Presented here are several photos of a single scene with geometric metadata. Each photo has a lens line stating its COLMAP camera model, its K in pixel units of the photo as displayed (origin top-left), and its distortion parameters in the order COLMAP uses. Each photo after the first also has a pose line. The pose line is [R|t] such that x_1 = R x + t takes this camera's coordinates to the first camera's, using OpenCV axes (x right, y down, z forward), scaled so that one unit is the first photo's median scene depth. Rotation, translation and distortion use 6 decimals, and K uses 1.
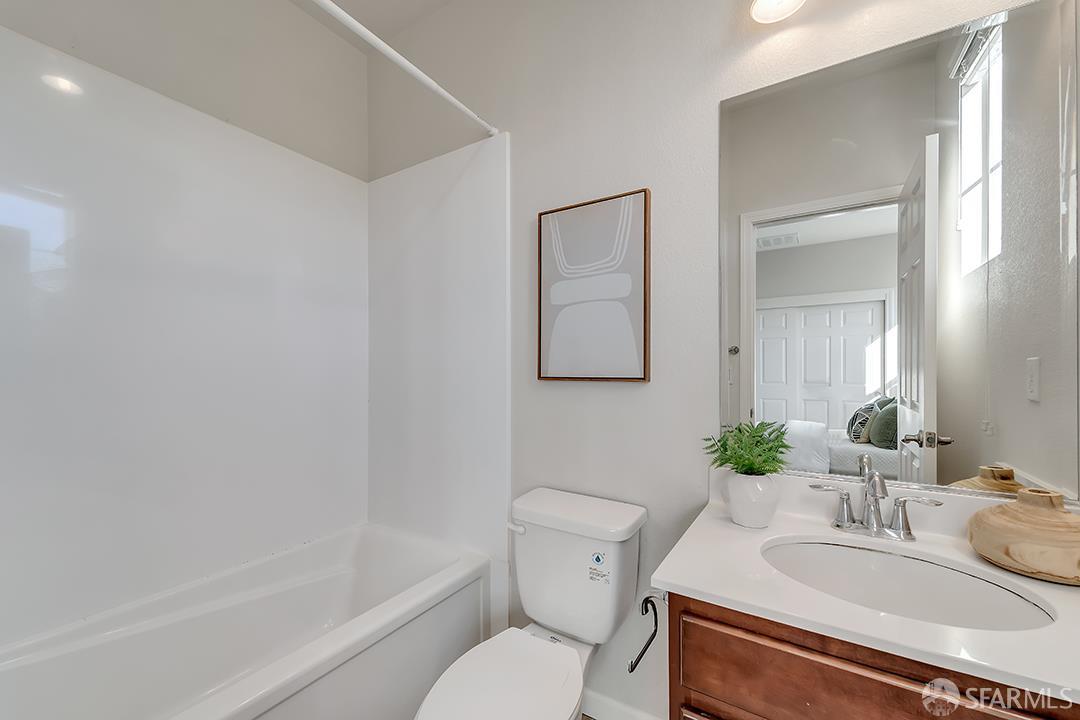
lens RADIAL K [[437.9, 0, 538.5], [0, 437.9, 365.9], [0, 0, 1]] dist [0.006898, -0.000419]
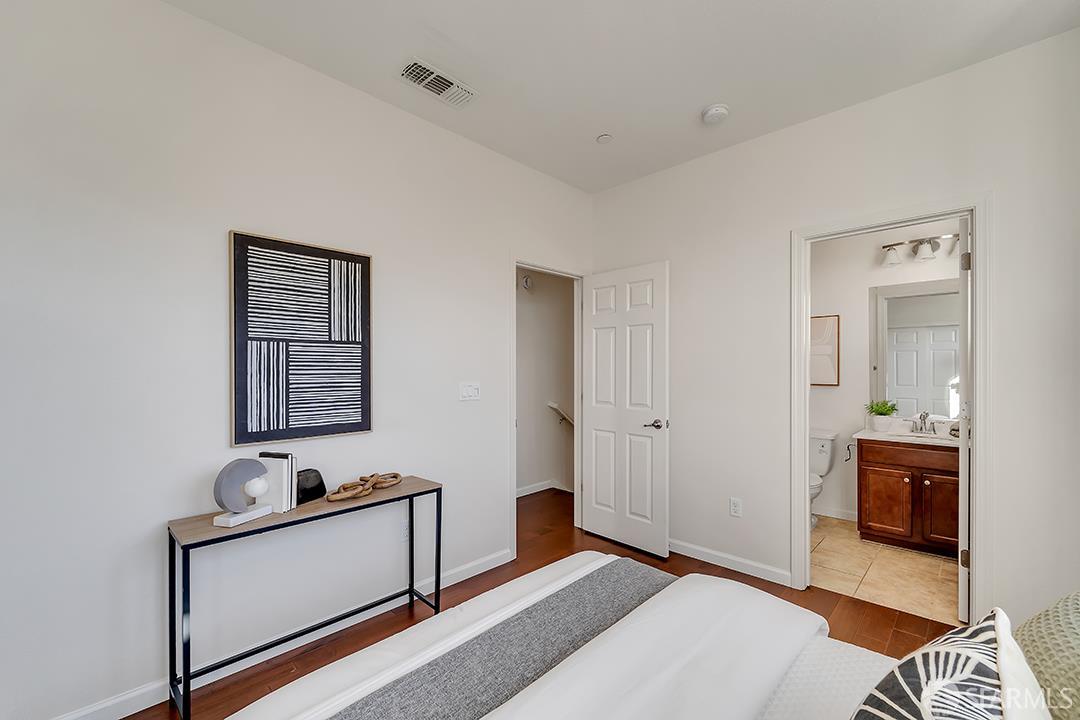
lens RADIAL K [[437.9, 0, 538.5], [0, 437.9, 365.9], [0, 0, 1]] dist [0.006898, -0.000419]
pose [[0.974583, -0.004125, -0.223988, -0.998008], [0.006444, 0.999933, 0.009620, -0.132737], [0.223933, -0.010819, 0.974544, -2.164858]]
